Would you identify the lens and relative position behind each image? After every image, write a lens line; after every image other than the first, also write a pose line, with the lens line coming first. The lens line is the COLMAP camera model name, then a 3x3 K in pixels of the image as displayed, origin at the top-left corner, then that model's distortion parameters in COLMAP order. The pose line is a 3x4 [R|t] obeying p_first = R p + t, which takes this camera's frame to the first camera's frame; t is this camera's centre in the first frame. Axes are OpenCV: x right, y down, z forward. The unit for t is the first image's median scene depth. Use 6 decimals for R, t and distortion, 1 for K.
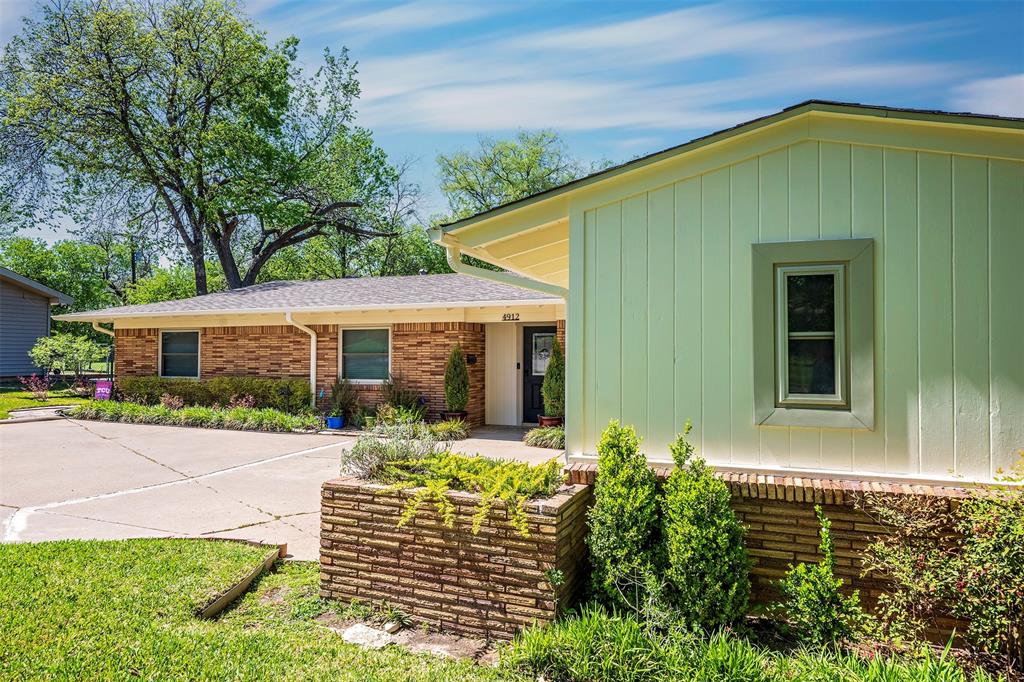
lens RADIAL K [[631.3, 0, 509.6], [0, 631.3, 343.4], [0, 0, 1]] dist [0.001398, 0.000106]
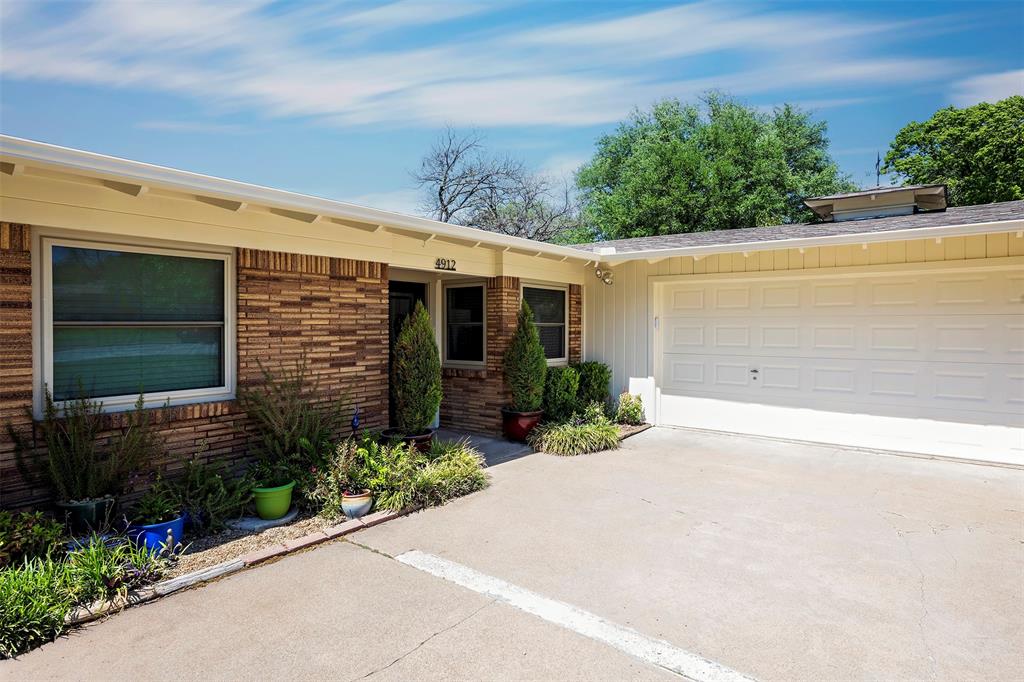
lens RADIAL K [[559.4, 0, 512.5], [0, 559.4, 333.4], [0, 0, 1]] dist [0.002952, 0.000141]
pose [[0.329498, -0.014162, 0.944050, -0.469646], [-0.015191, 0.999679, 0.020299, 0.013385], [-0.944034, -0.021030, 0.329177, 0.713624]]
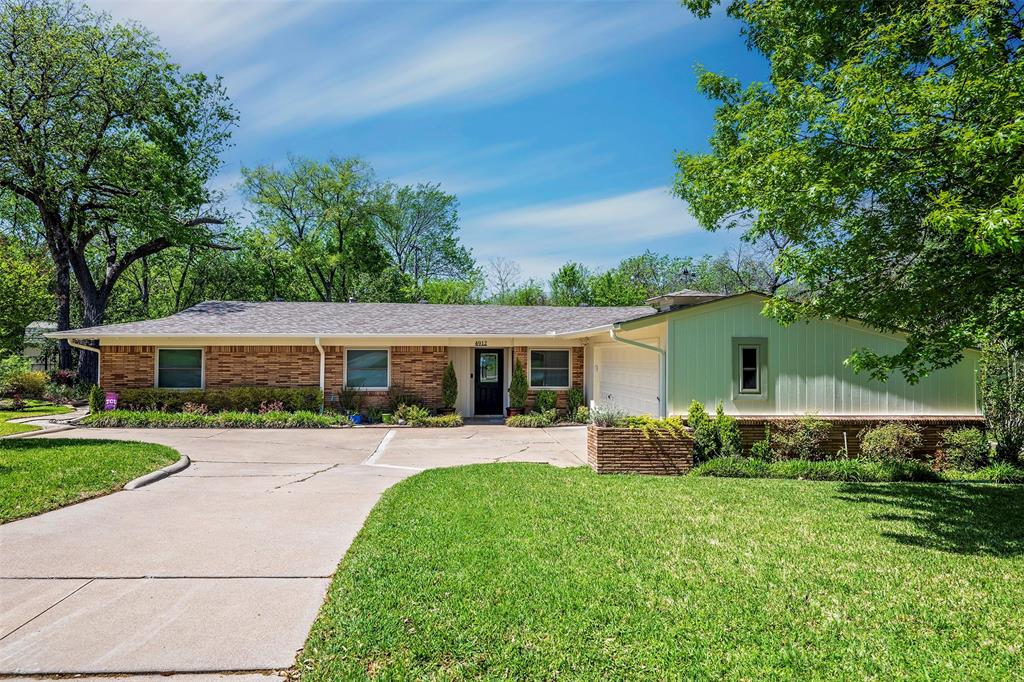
lens RADIAL K [[631.3, 0, 512.2], [0, 631.3, 344.0], [0, 0, 1]] dist [0.001398, 0.000106]
pose [[0.902649, 0.009929, 0.430263, -0.541596], [-0.008627, 0.999950, -0.004978, -0.031813], [-0.430291, 0.000781, 0.902690, -0.358550]]
